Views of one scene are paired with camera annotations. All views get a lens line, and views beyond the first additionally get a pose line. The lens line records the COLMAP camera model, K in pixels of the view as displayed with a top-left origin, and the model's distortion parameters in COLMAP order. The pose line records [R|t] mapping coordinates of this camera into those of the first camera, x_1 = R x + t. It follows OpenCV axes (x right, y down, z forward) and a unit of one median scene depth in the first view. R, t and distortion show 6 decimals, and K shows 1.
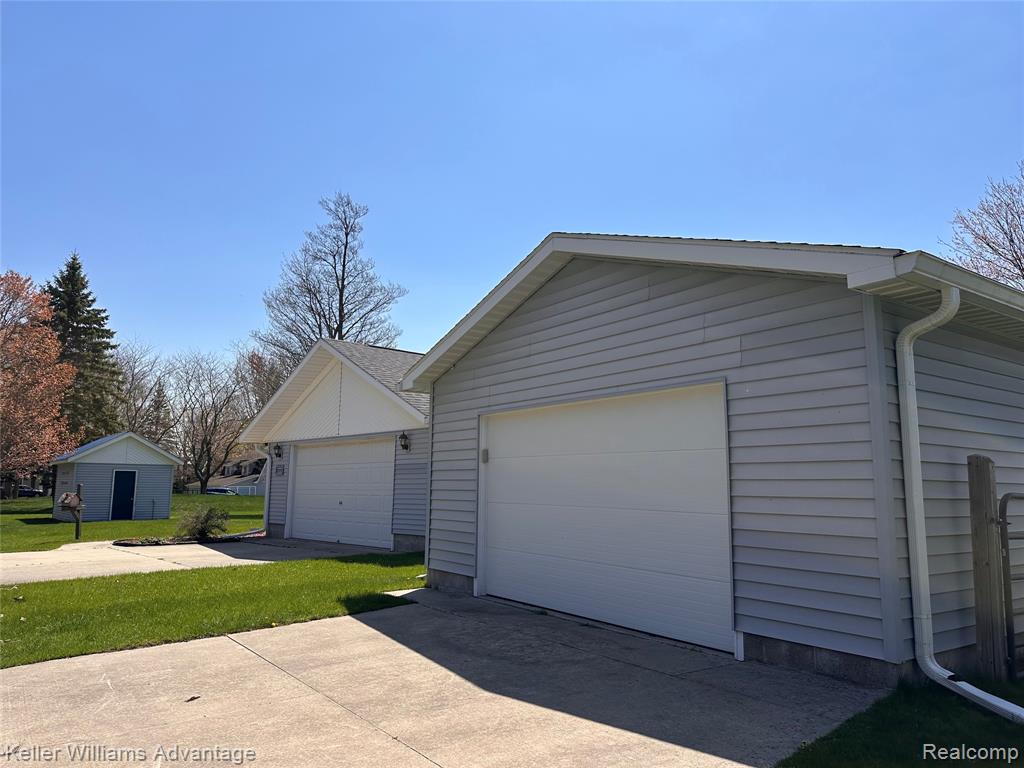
lens RADIAL K [[709.7, 0, 519.4], [0, 709.7, 375.0], [0, 0, 1]] dist [0.113352, -0.131537]
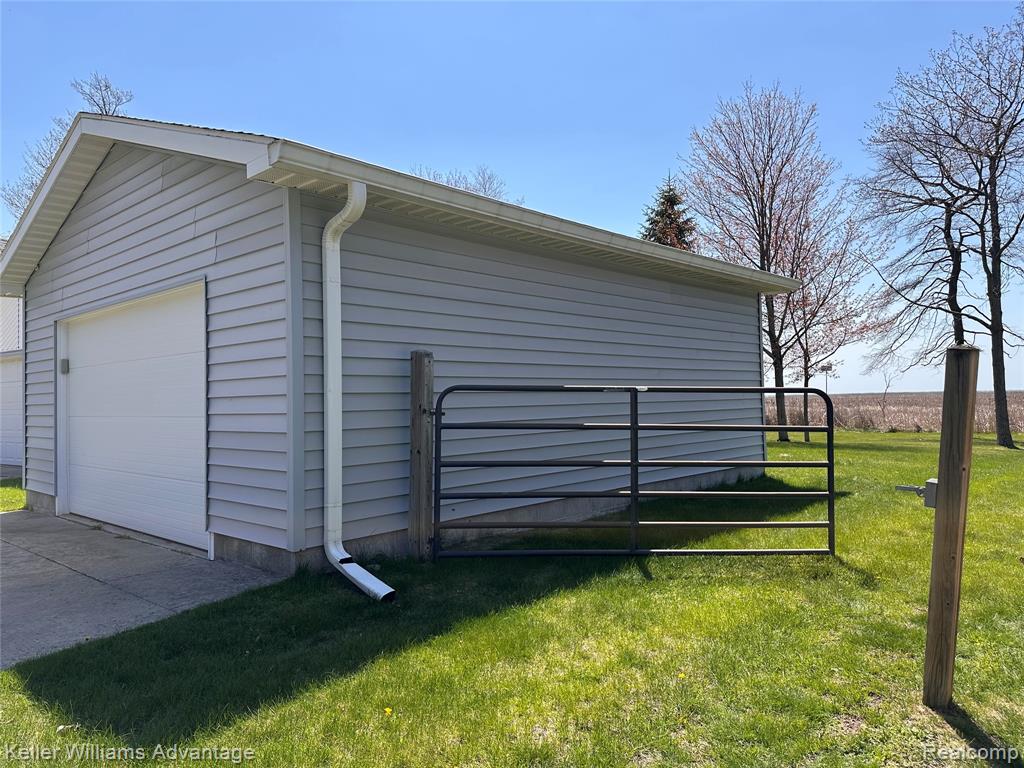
lens RADIAL K [[729.4, 0, 511.7], [0, 729.4, 366.7], [0, 0, 1]] dist [0.001076, 0.000391]
pose [[0.978346, -0.019666, 0.206038, 0.536274], [-0.002742, 0.994157, 0.107910, 0.021062], [-0.206956, -0.106138, 0.972576, -0.038596]]
